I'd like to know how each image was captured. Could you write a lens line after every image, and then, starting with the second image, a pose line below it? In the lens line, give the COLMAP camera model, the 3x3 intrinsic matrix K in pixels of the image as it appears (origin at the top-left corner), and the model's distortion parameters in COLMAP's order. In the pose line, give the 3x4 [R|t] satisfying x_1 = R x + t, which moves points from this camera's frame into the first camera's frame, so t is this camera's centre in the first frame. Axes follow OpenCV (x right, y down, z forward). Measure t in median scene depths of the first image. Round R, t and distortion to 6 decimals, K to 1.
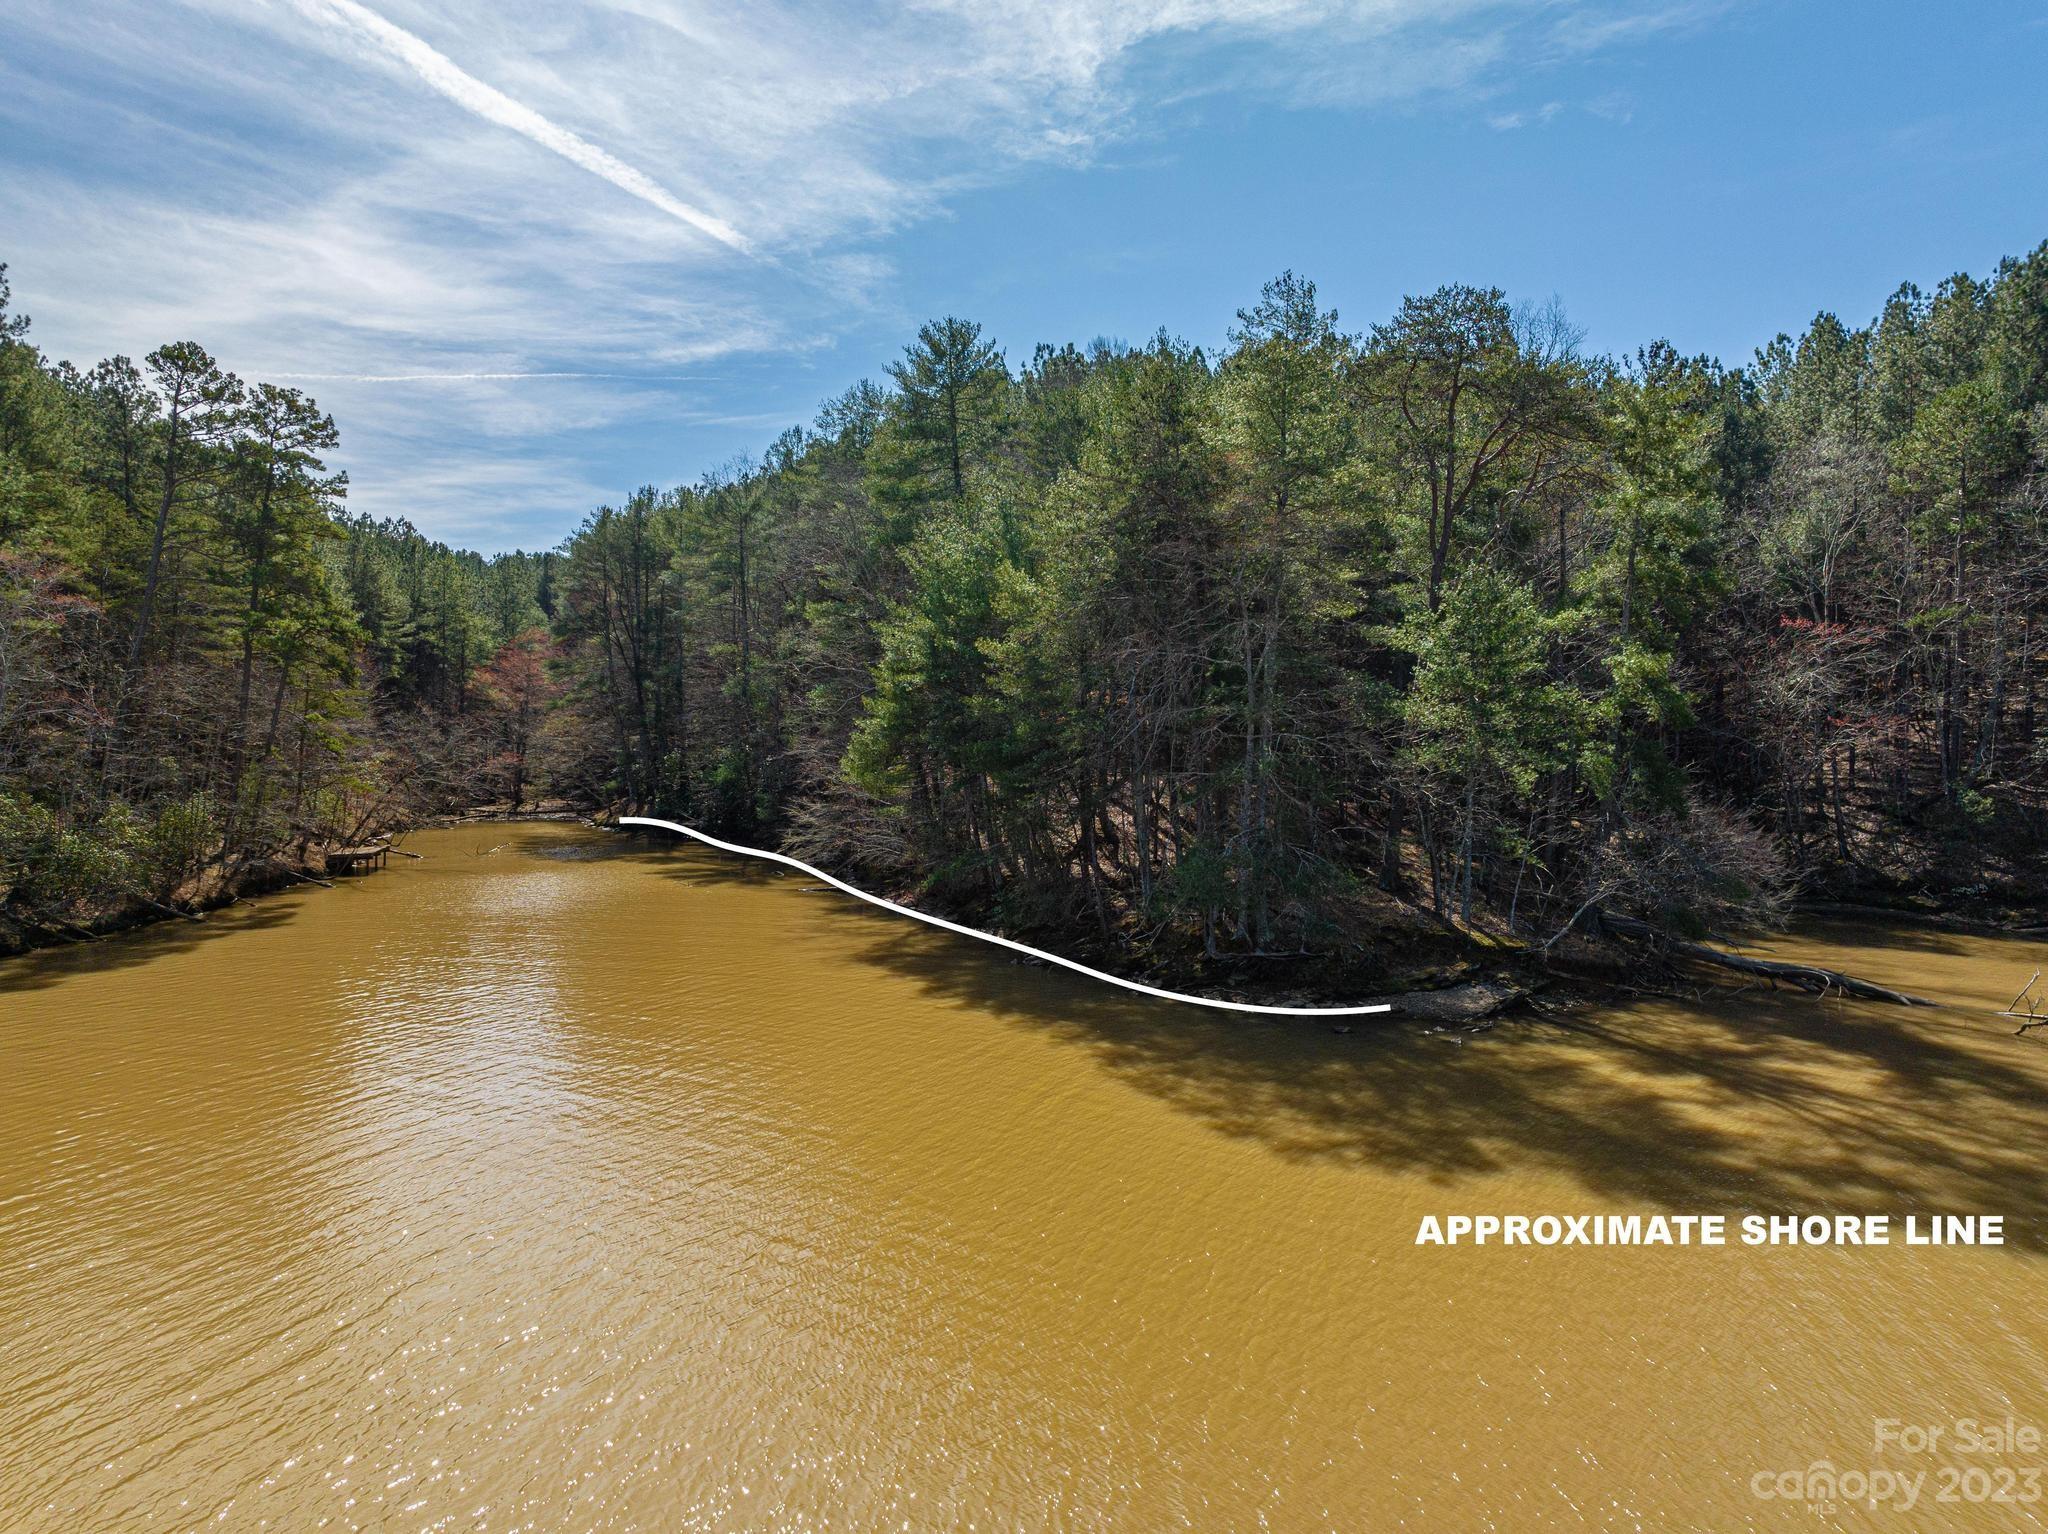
lens RADIAL K [[1392.4, 0, 1023.4], [0, 1392.4, 724.0], [0, 0, 1]] dist [-0.035933, -0.006254]
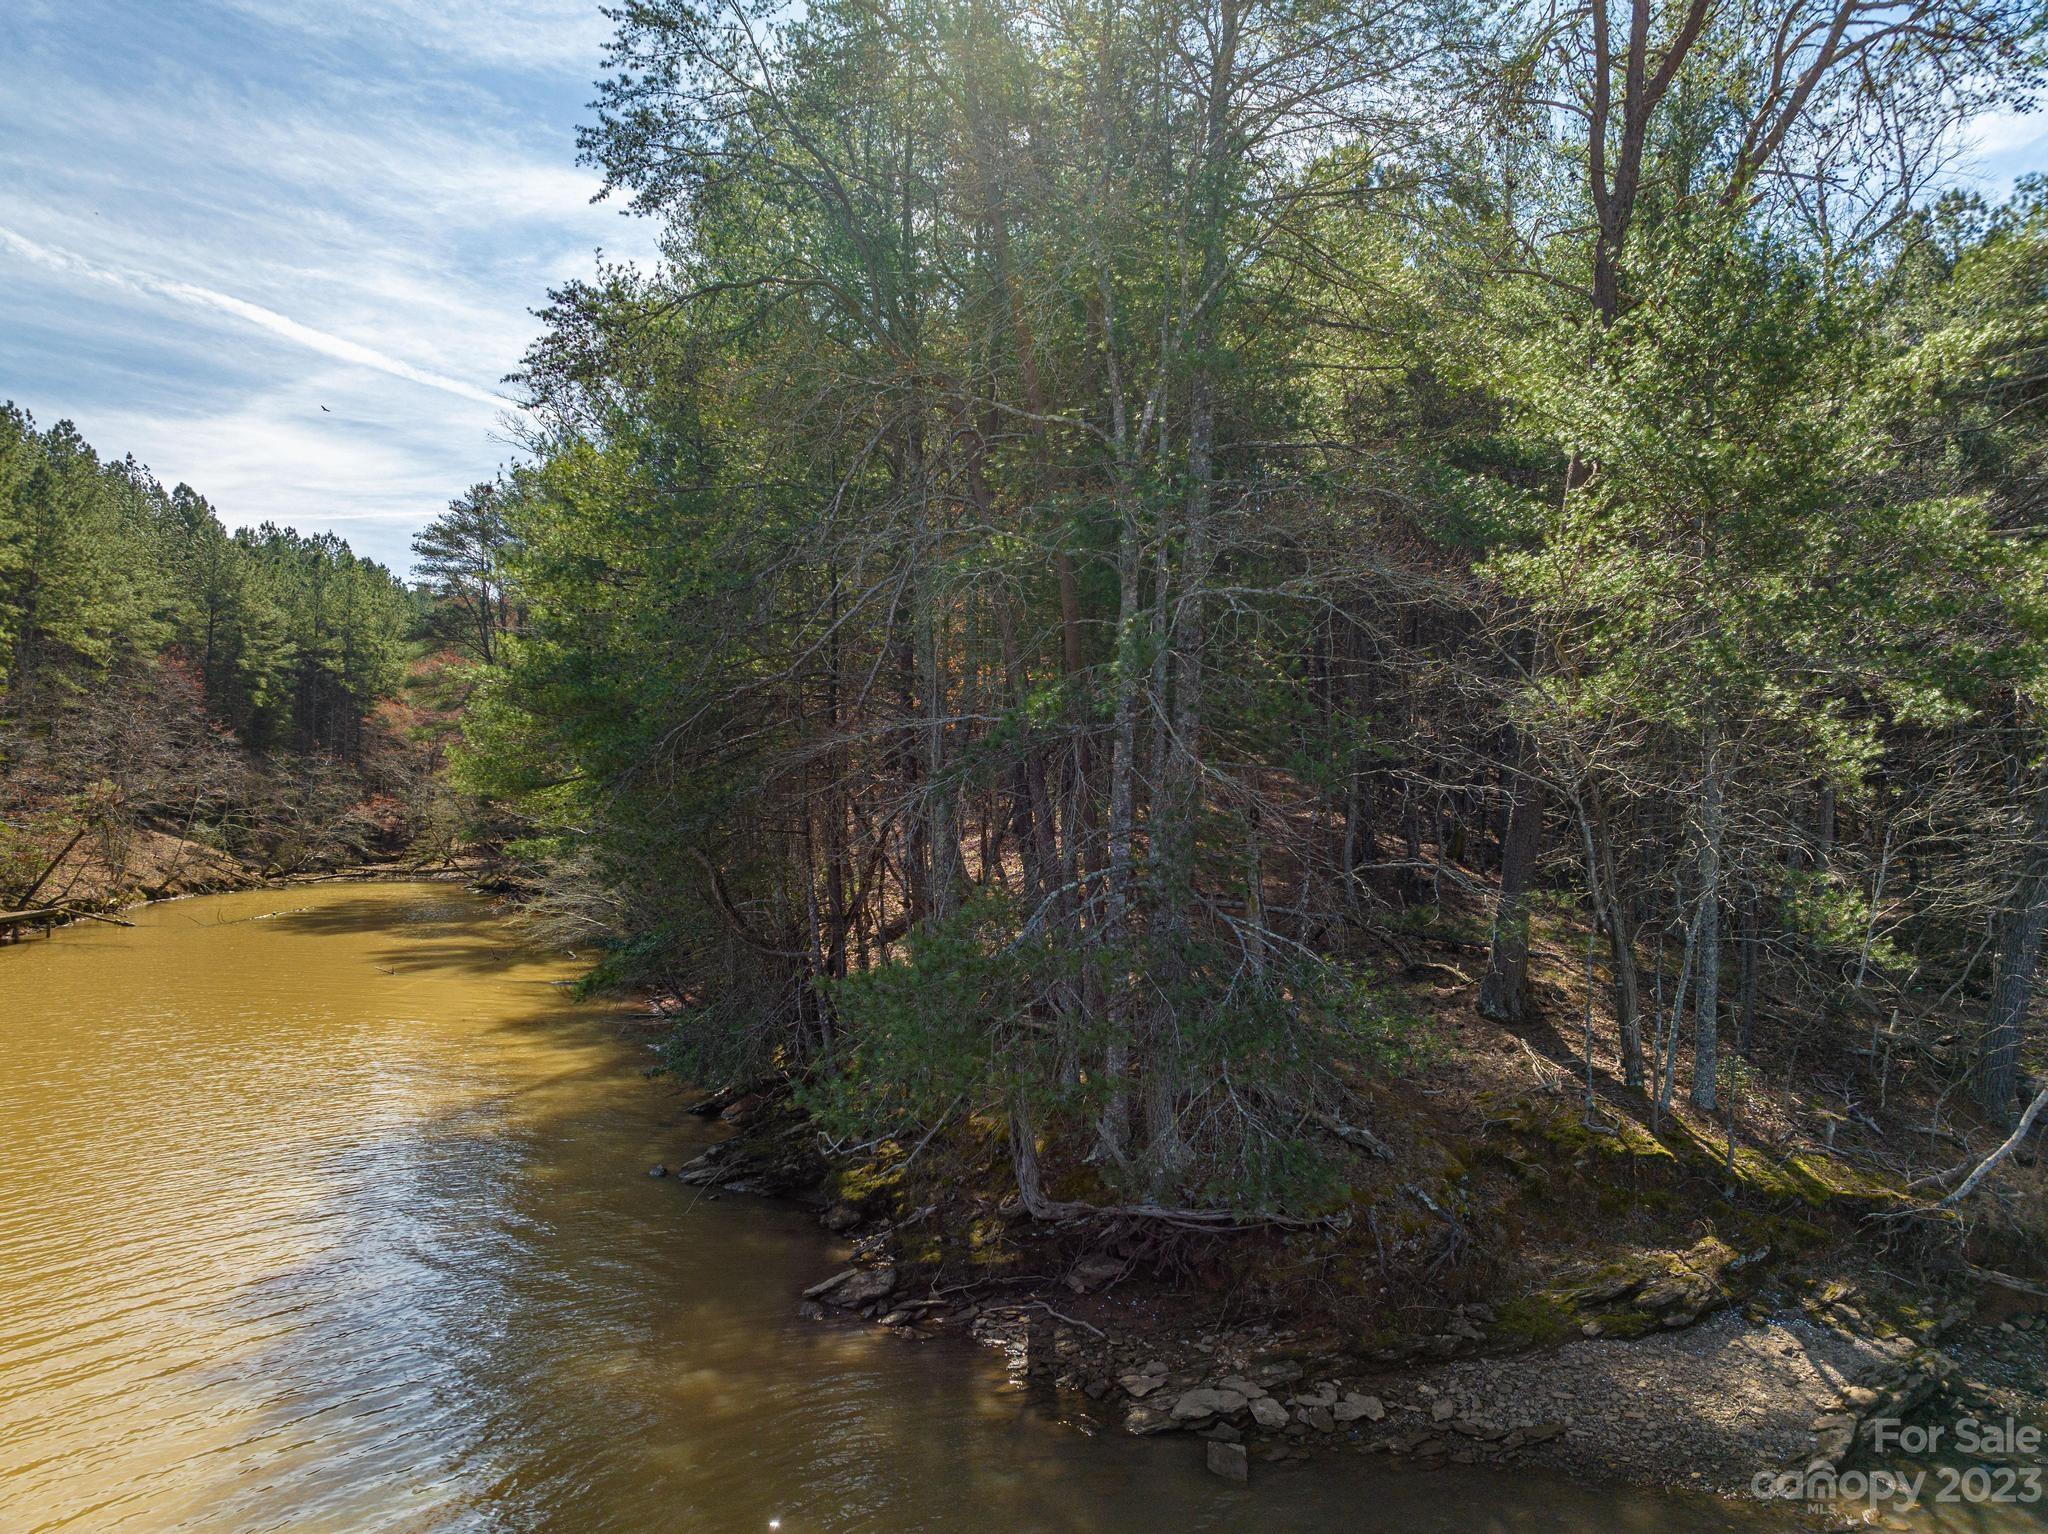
lens RADIAL K [[1411.8, 0, 1032.9], [0, 1411.8, 748.5], [0, 0, 1]] dist [-0.064099, 0.031475]
pose [[0.998209, -0.000069, -0.059826, 0.121455], [-0.001988, 0.999409, -0.034316, 0.042948], [0.059793, 0.034373, 0.997619, 0.471339]]
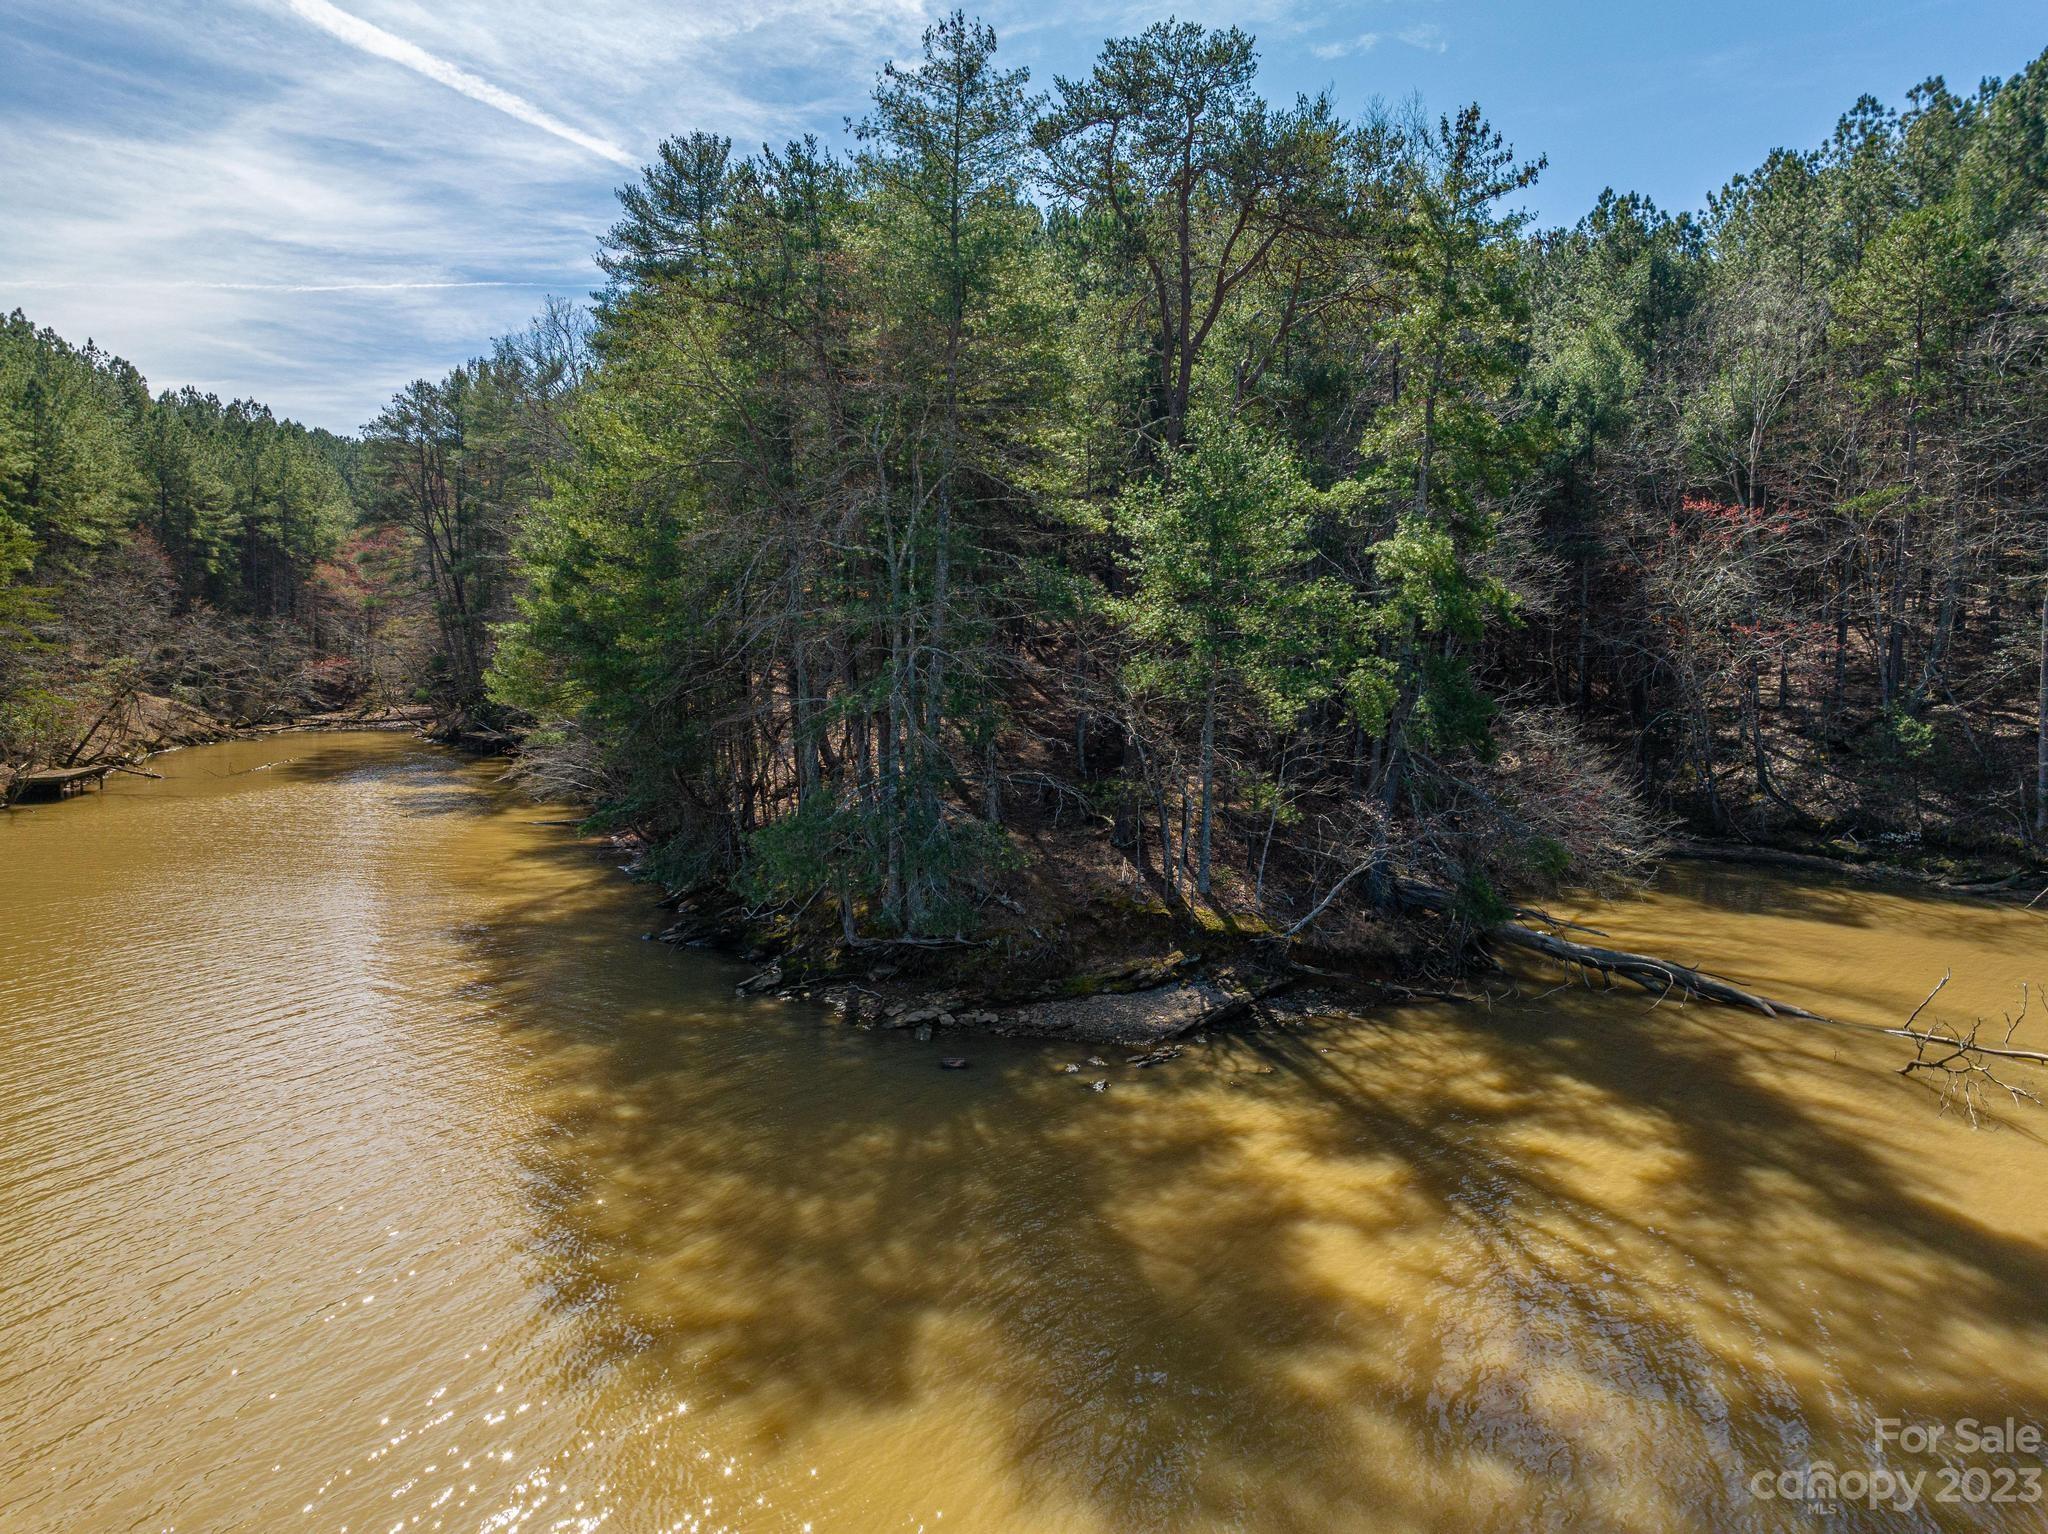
lens RADIAL K [[1417.2, 0, 1018.9], [0, 1417.2, 726.5], [0, 0, 1]] dist [-0.065973, 0.026645]
pose [[0.999998, 0.001753, -0.000407, 0.173240], [-0.001718, 0.997226, 0.074417, -0.004929], [0.000536, -0.074416, 0.997227, 0.186093]]
